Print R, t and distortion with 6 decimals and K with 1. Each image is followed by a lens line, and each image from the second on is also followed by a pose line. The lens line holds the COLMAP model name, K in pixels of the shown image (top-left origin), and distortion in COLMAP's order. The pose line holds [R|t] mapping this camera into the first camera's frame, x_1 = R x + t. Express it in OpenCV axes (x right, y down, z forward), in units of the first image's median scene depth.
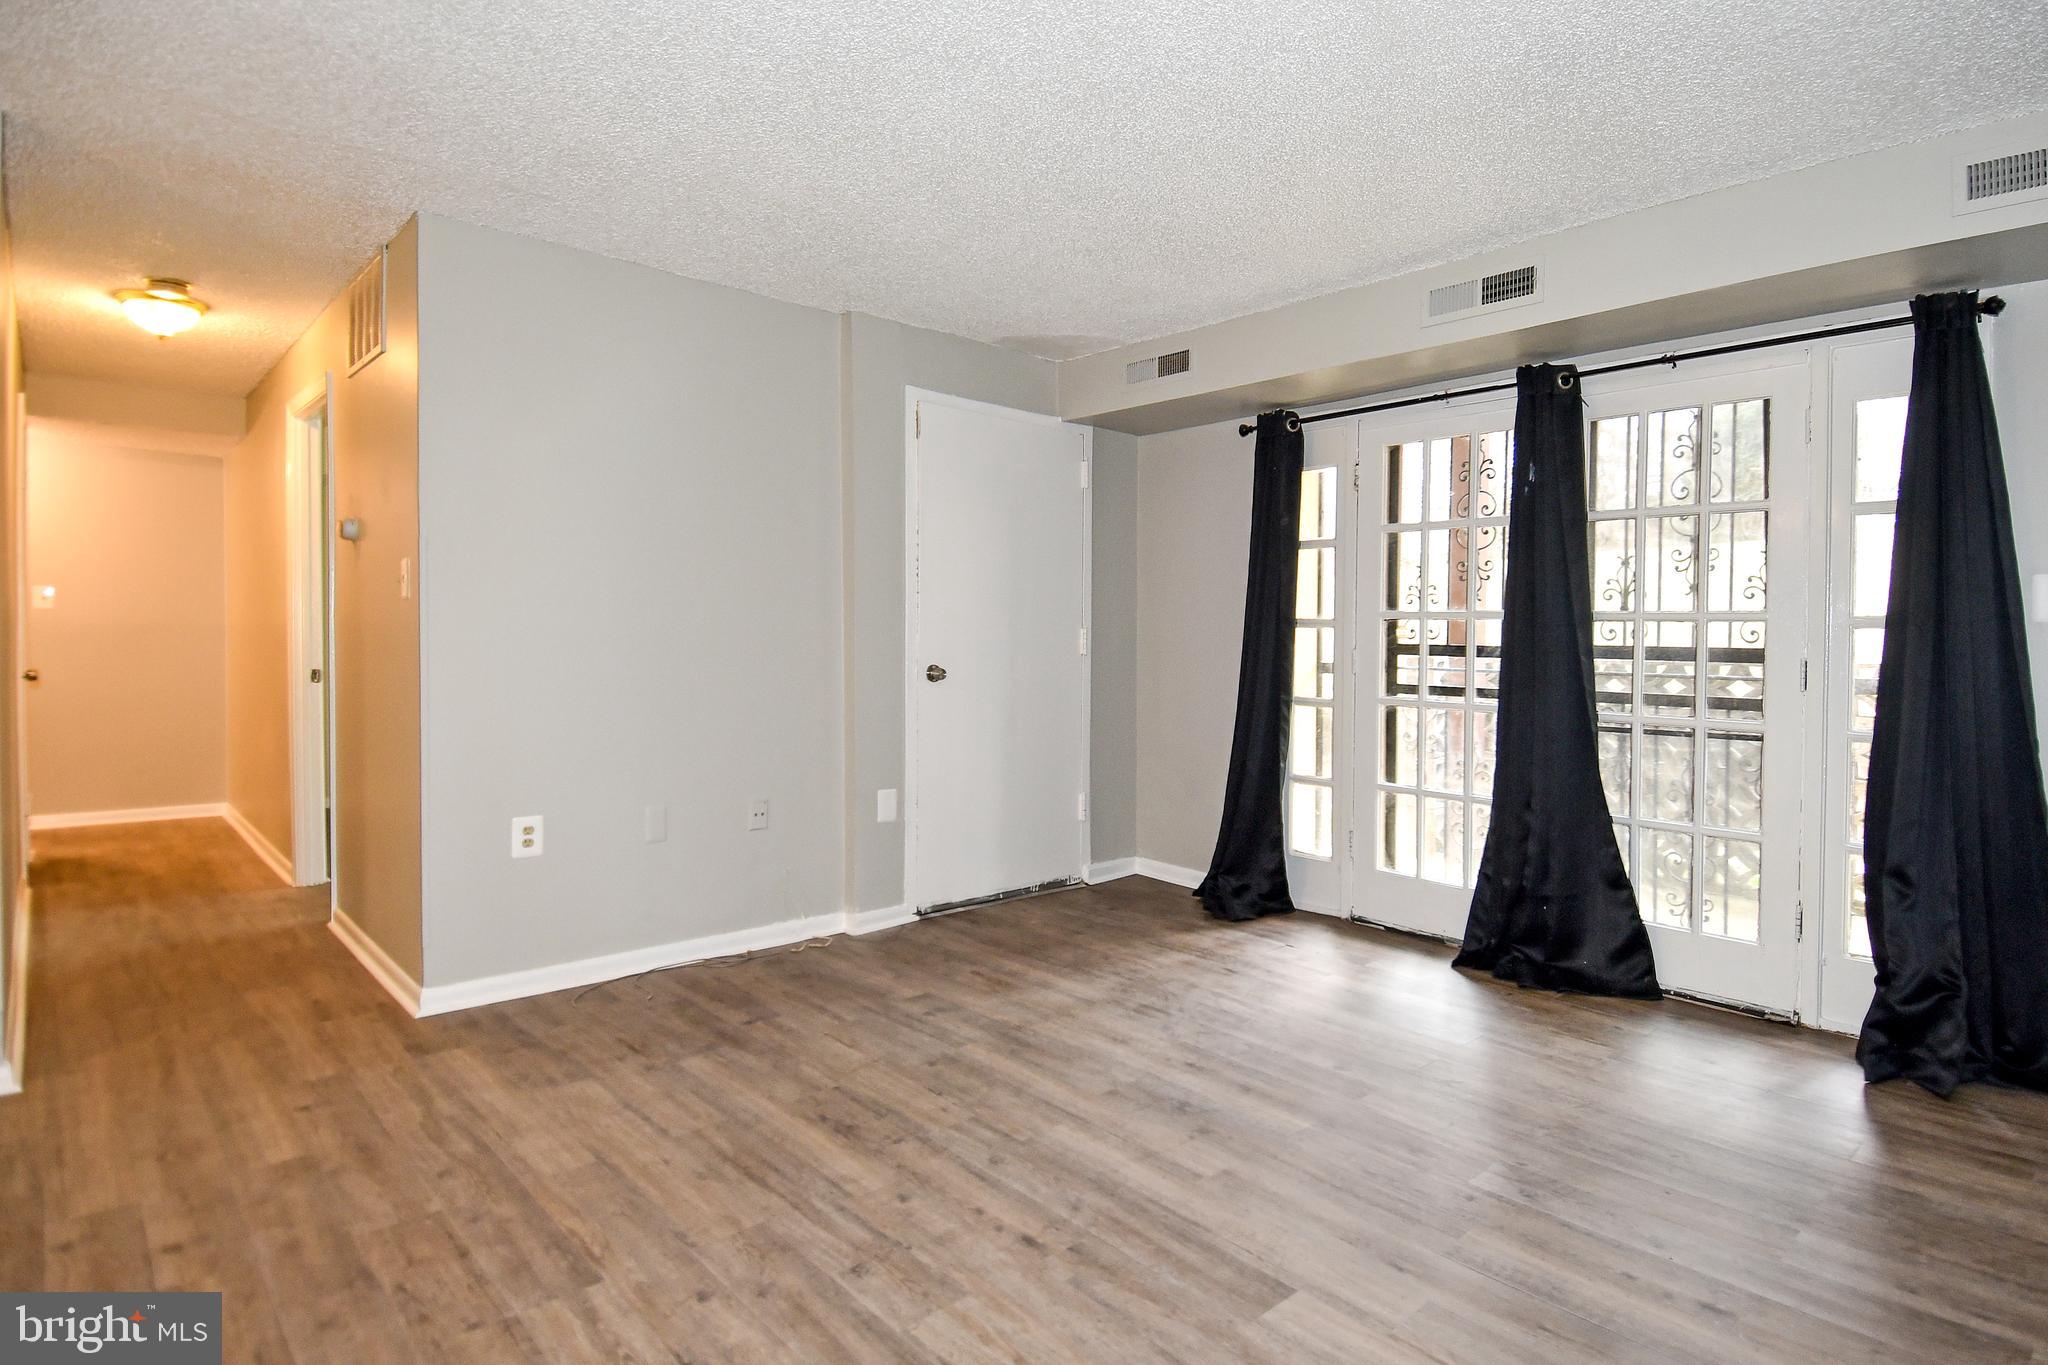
lens RADIAL K [[1088.2, 0, 1069.9], [0, 1088.2, 646.2], [0, 0, 1]] dist [0.039318, -0.042063]
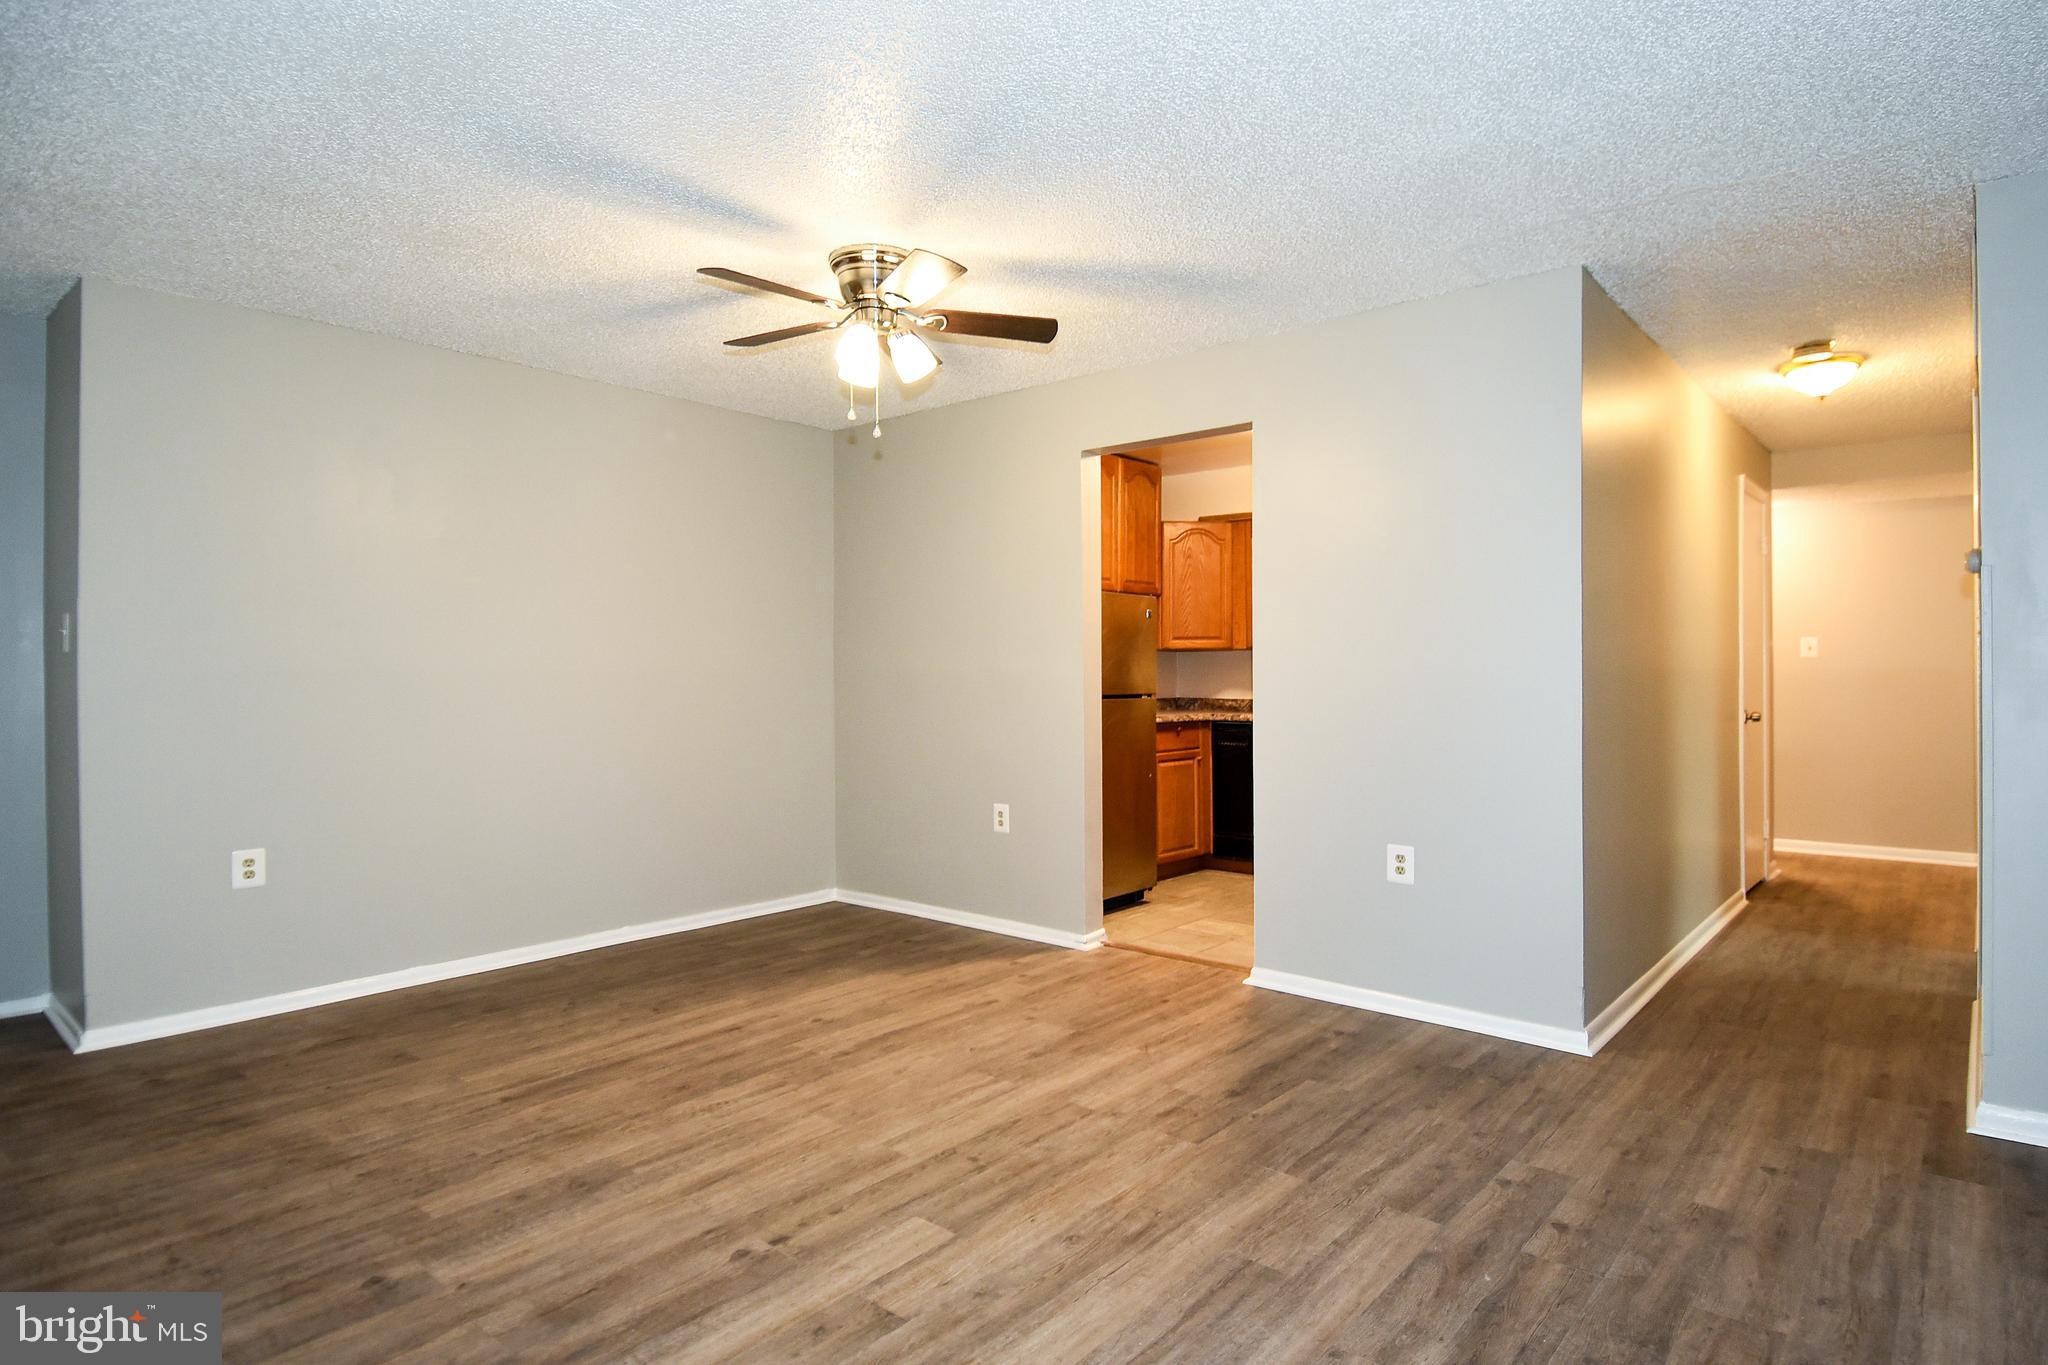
lens RADIAL K [[1088.2, 0, 1080.9], [0, 1088.2, 646.4], [0, 0, 1]] dist [0.039318, -0.042063]
pose [[0.127421, -0.039191, -0.991074, 0.145736], [0.001797, 0.999227, -0.039283, -0.002546], [0.991847, 0.003225, 0.127393, 0.193858]]
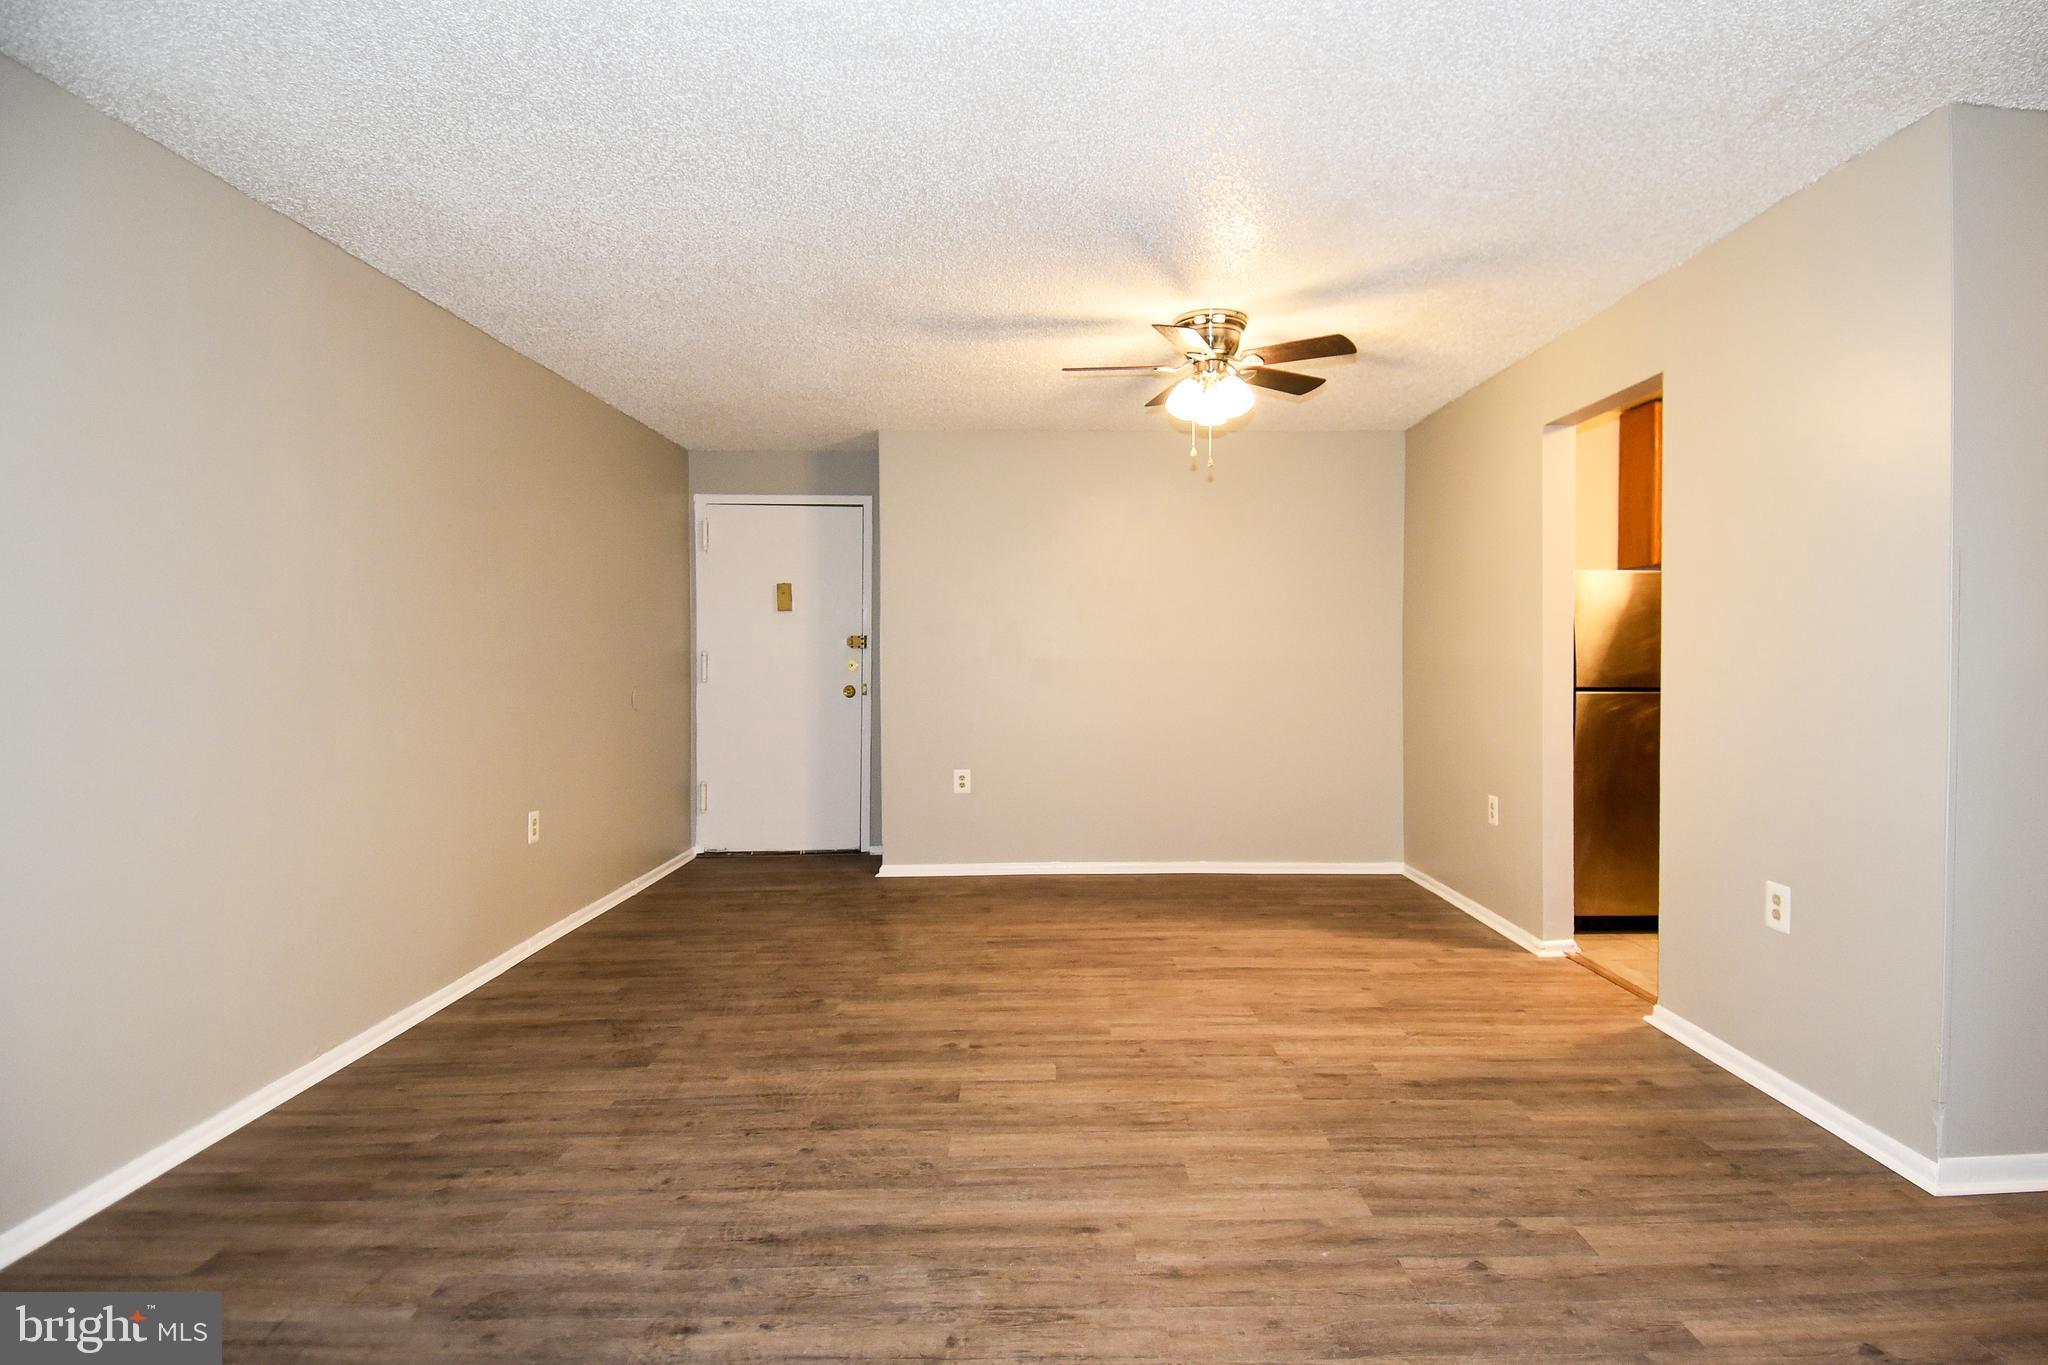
lens RADIAL K [[1088.2, 0, 1069.6], [0, 1088.2, 638.4], [0, 0, 1]] dist [0.039318, -0.042063]
pose [[-0.669074, -0.025488, -0.742759, 0.141161], [-0.011398, 0.999646, -0.024035, -0.016771], [0.743108, -0.007615, -0.669128, 0.779649]]
